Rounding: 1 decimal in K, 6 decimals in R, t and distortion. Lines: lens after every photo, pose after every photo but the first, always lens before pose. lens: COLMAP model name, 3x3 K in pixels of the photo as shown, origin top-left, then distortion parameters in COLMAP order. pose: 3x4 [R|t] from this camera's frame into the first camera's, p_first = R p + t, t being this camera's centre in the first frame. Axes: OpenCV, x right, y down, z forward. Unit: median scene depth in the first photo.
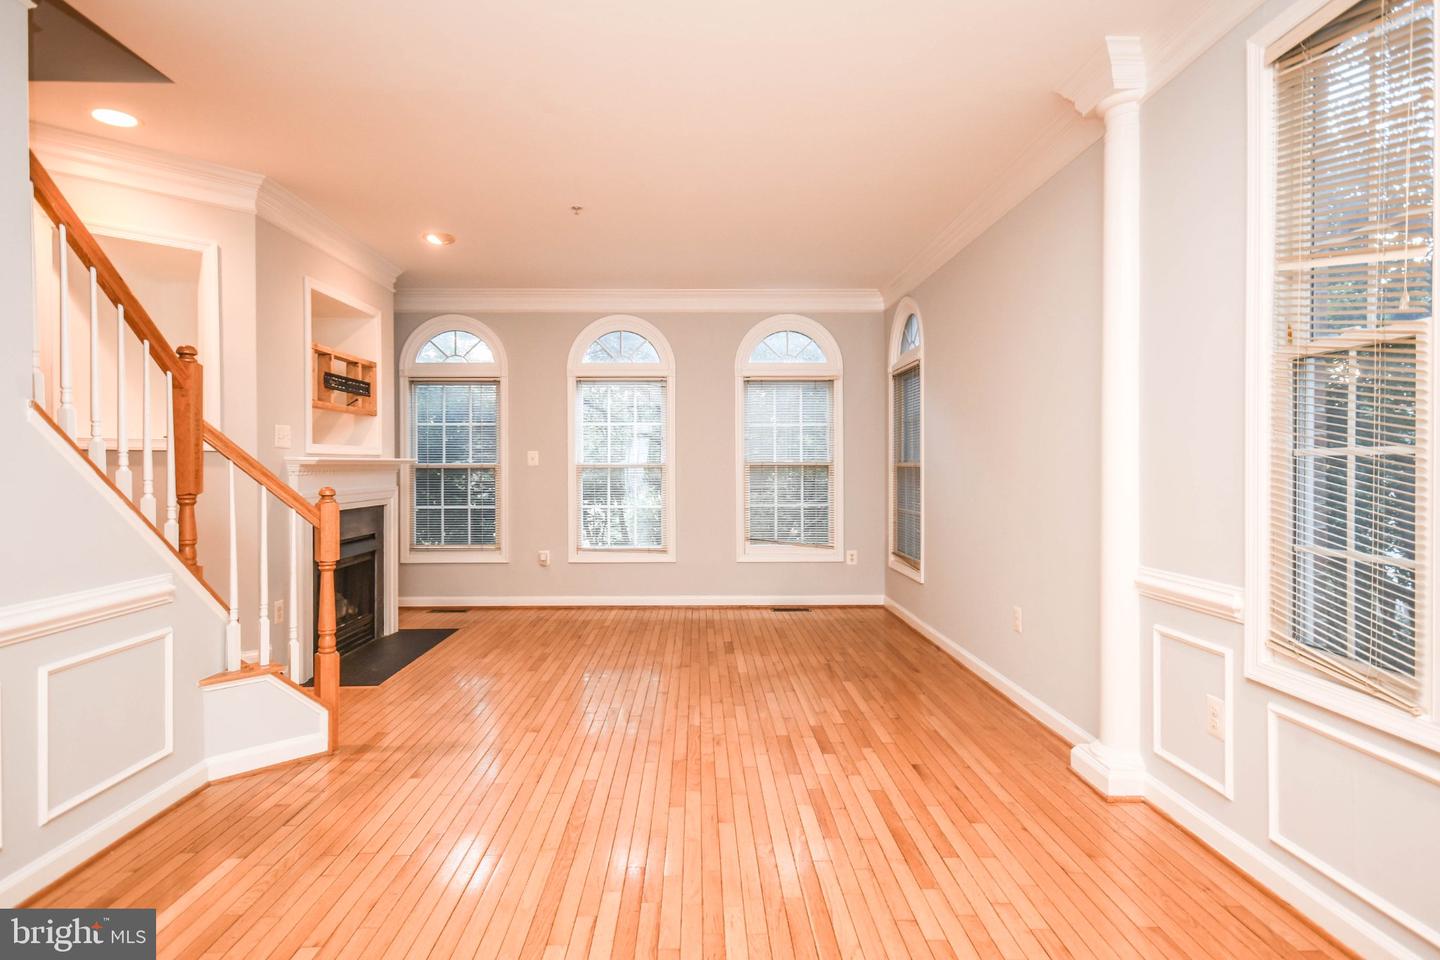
lens RADIAL K [[762.1, 0, 696.0], [0, 762.1, 472.2], [0, 0, 1]] dist [0.000987, 0.000476]
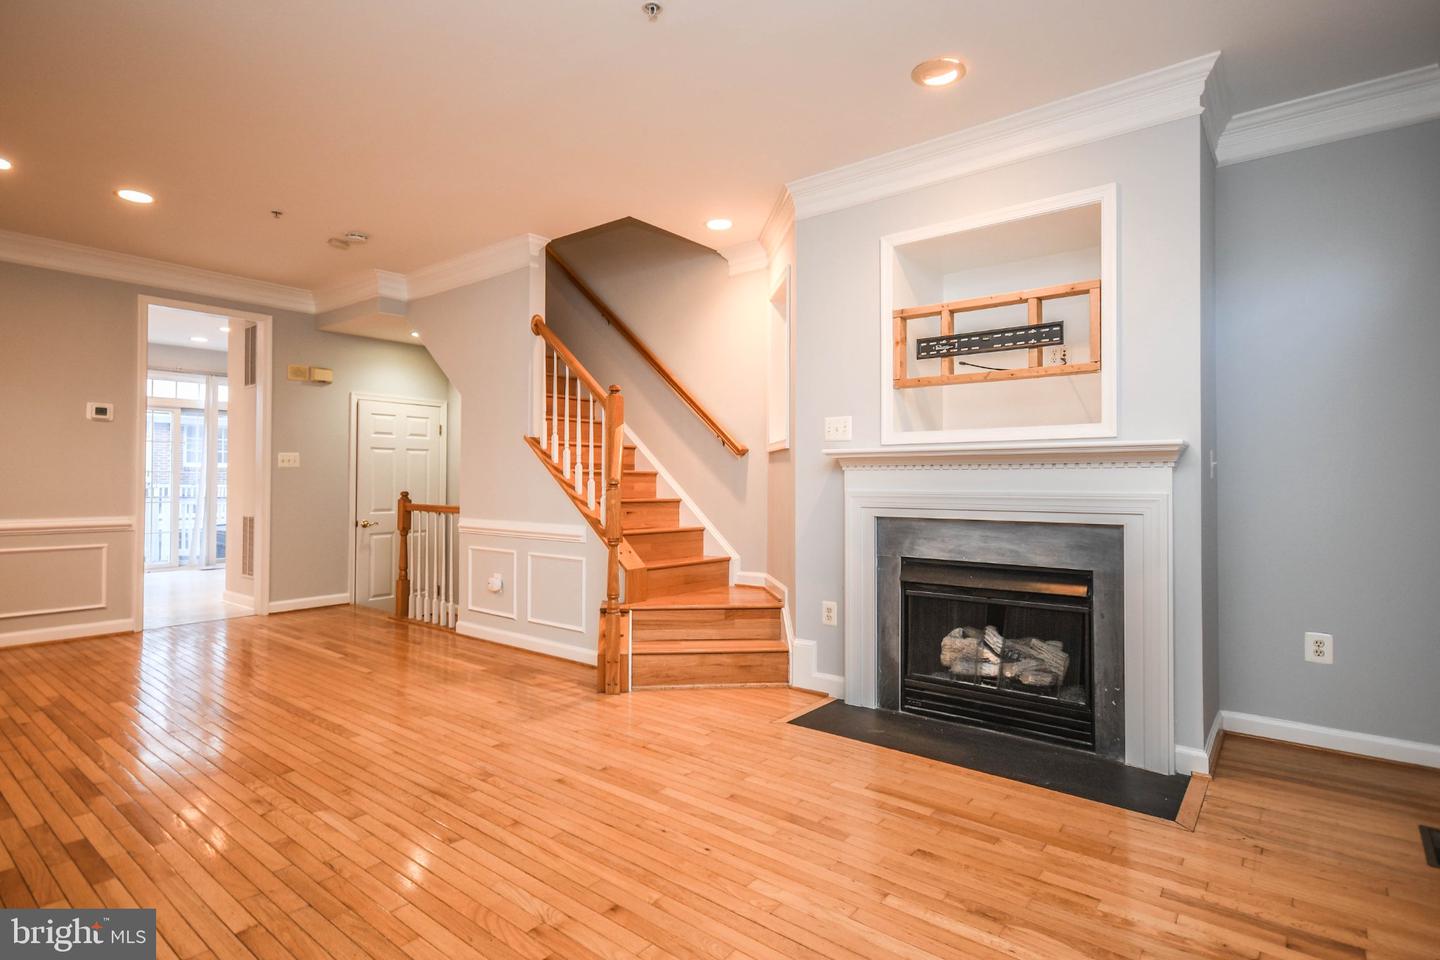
lens RADIAL K [[728.5, 0, 707.6], [0, 728.5, 477.6], [0, 0, 1]] dist [0.010802, -0.002678]
pose [[-0.626000, 0.000034, -0.779823, 0.308518], [-0.008643, 0.999938, 0.006981, 0.009826], [0.779775, 0.011110, -0.625961, 1.717583]]
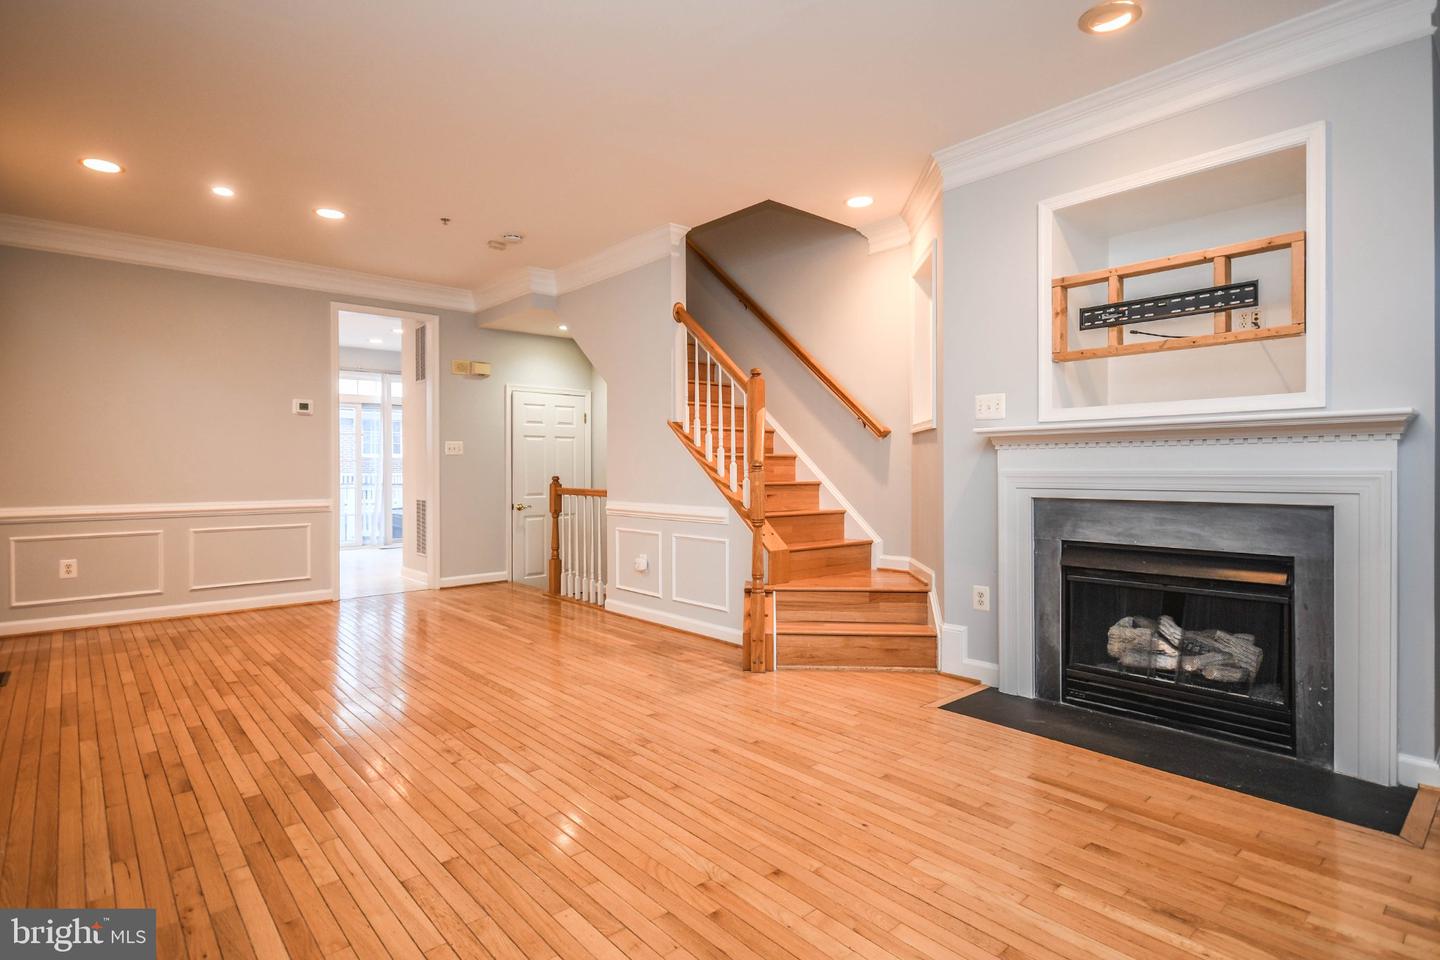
lens RADIAL K [[728.5, 0, 707.6], [0, 728.5, 477.6], [0, 0, 1]] dist [0.010802, -0.002678]
pose [[-0.751676, 0.016358, -0.659330, 0.331336], [0.000145, 0.999696, 0.024638, 0.018439], [0.659532, 0.018425, -0.751450, 1.706686]]
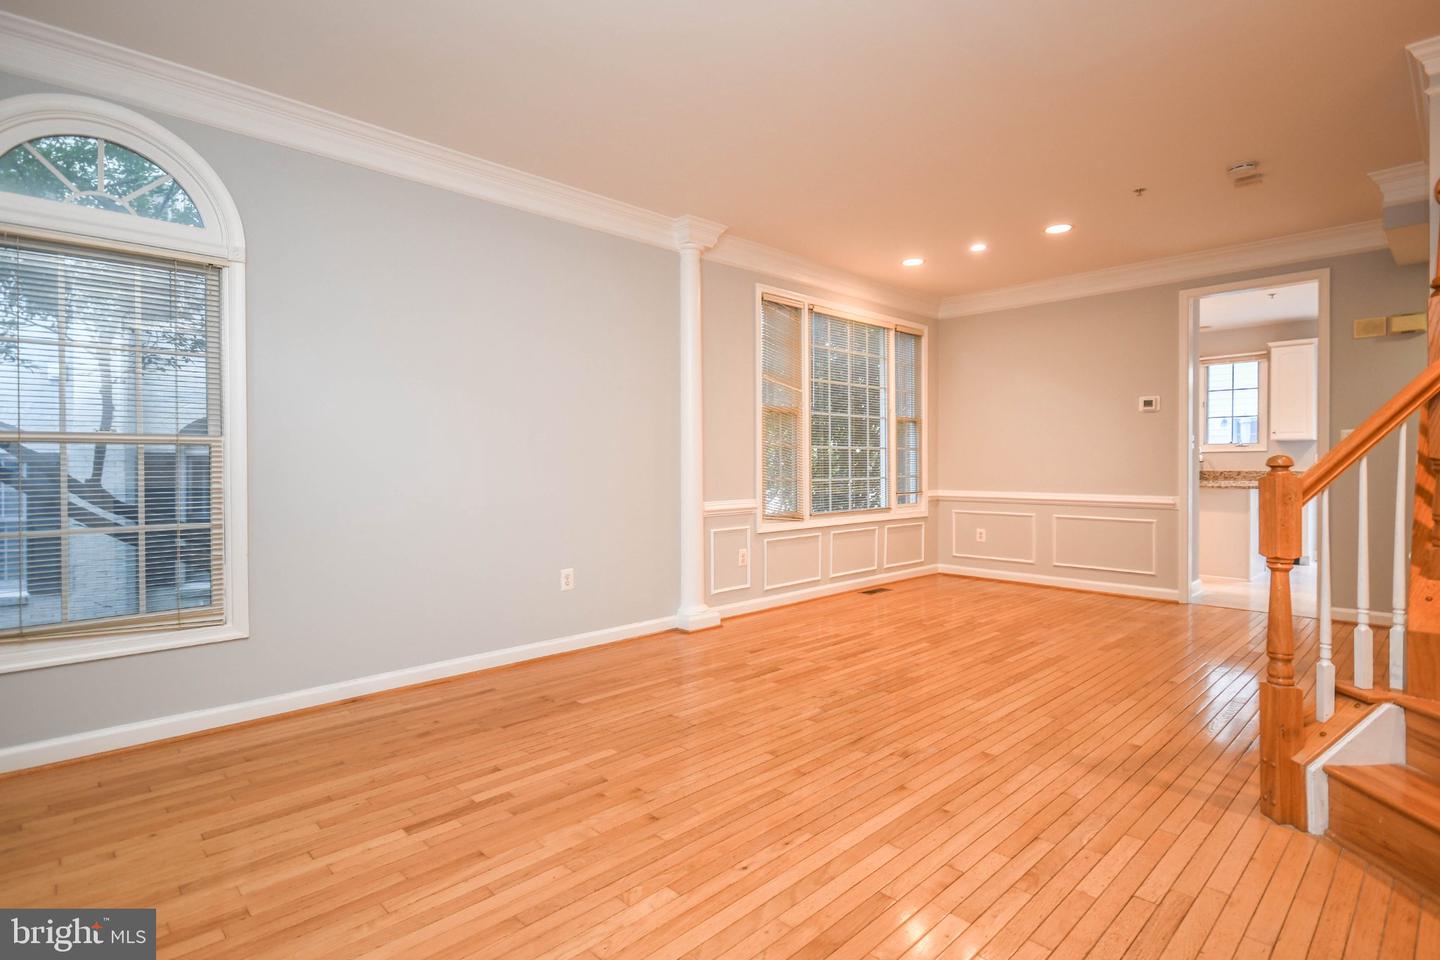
lens RADIAL K [[722.2, 0, 711.6], [0, 722.2, 474.8], [0, 0, 1]] dist [0.005292, -0.000048]
pose [[-0.690921, -0.003614, 0.722921, -0.564133], [0.013238, 0.999757, 0.017650, 0.018512], [-0.722809, 0.021765, -0.690705, 1.727219]]
